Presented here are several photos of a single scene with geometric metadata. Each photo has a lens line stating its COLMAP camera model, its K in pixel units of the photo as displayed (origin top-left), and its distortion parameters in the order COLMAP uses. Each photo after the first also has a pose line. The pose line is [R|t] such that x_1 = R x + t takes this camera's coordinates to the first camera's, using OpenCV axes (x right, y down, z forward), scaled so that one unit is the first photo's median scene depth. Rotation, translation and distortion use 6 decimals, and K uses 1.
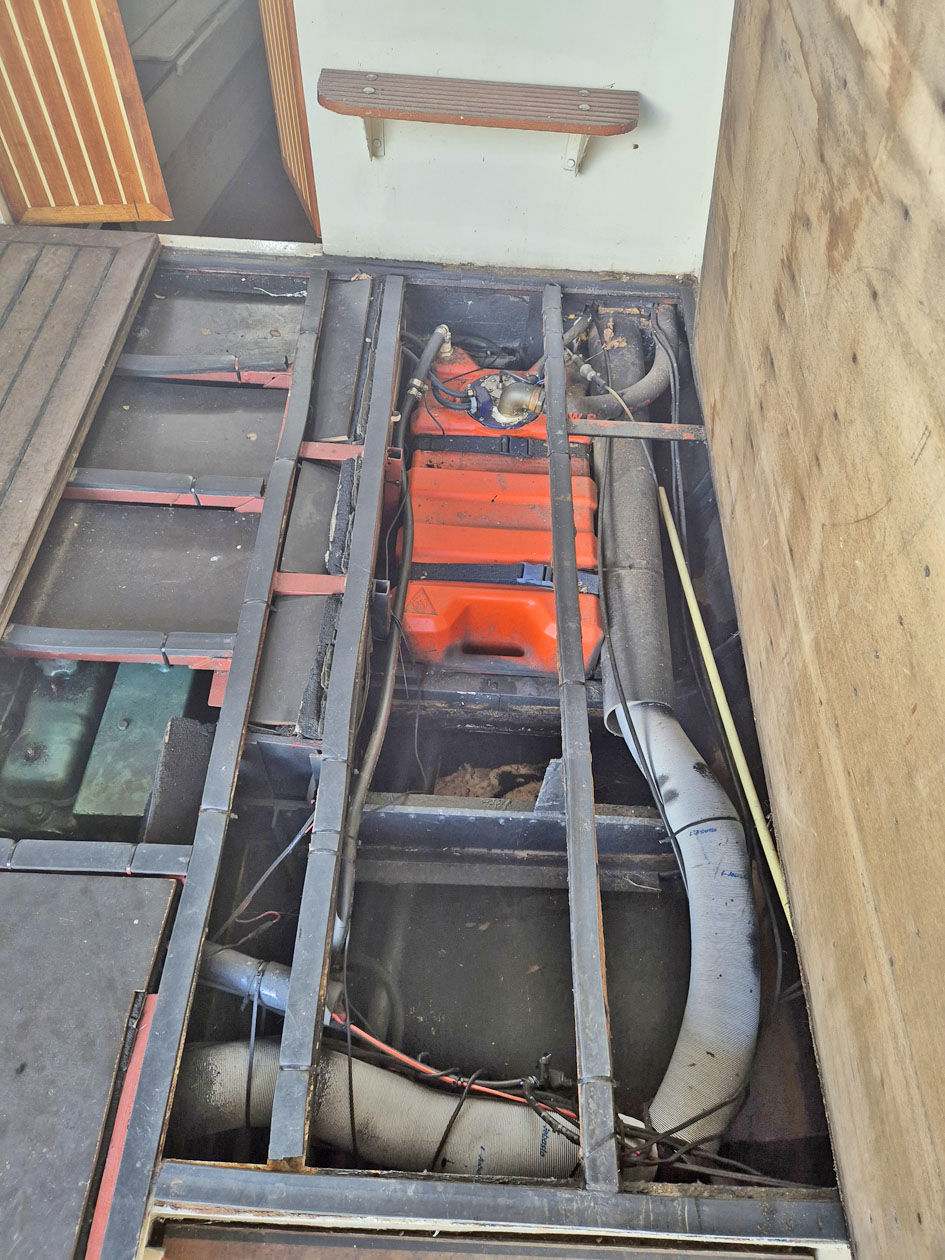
lens RADIAL K [[840.2, 0, 472.5], [0, 840.2, 630.0], [0, 0, 1]] dist [0.073598, -0.065945]
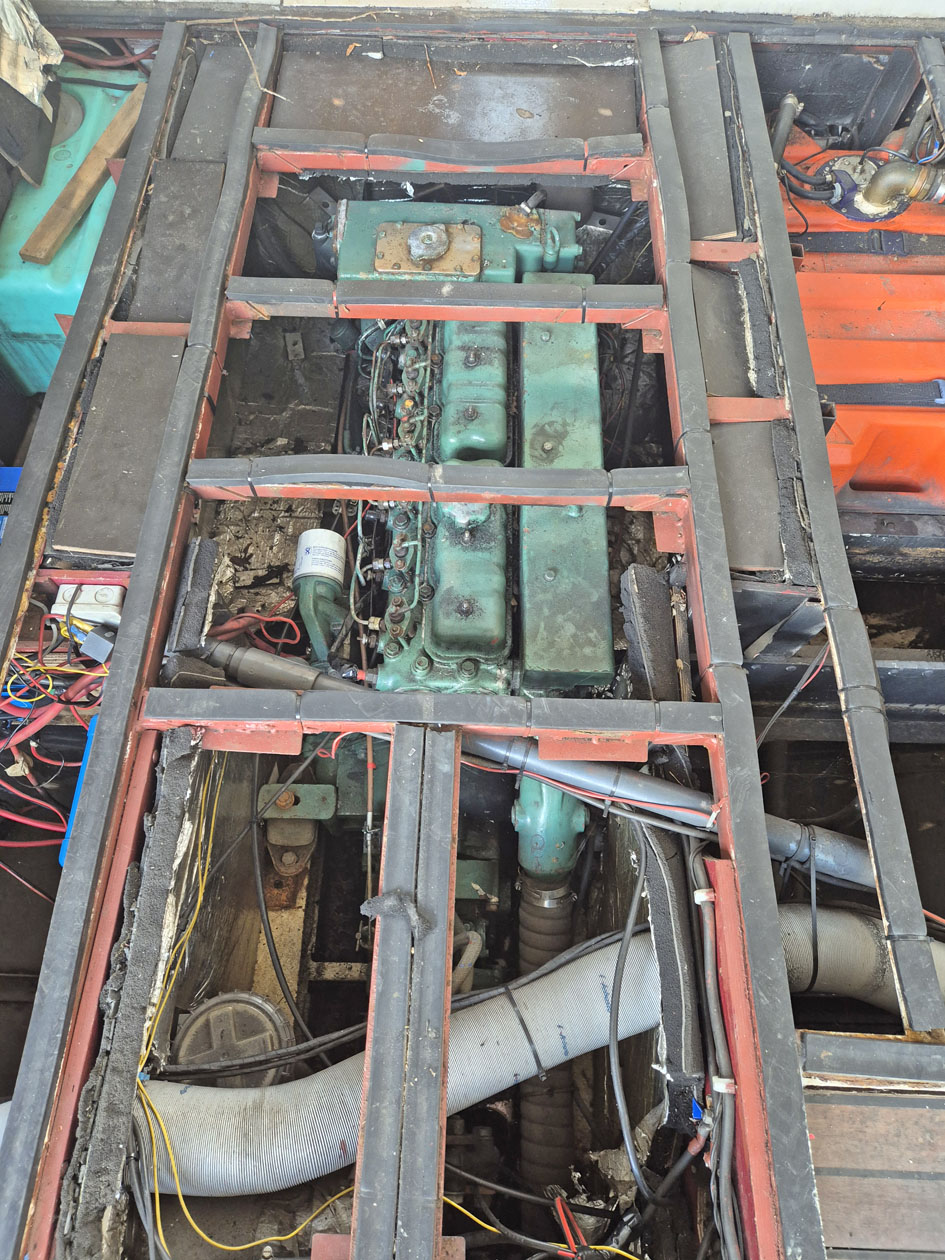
lens RADIAL K [[840.2, 0, 472.5], [0, 840.2, 630.0], [0, 0, 1]] dist [0.073598, -0.065945]
pose [[0.999149, -0.017172, -0.037510, -0.382684], [0.023151, 0.985972, 0.165295, 0.015724], [0.034146, -0.166023, 0.985531, 0.082600]]
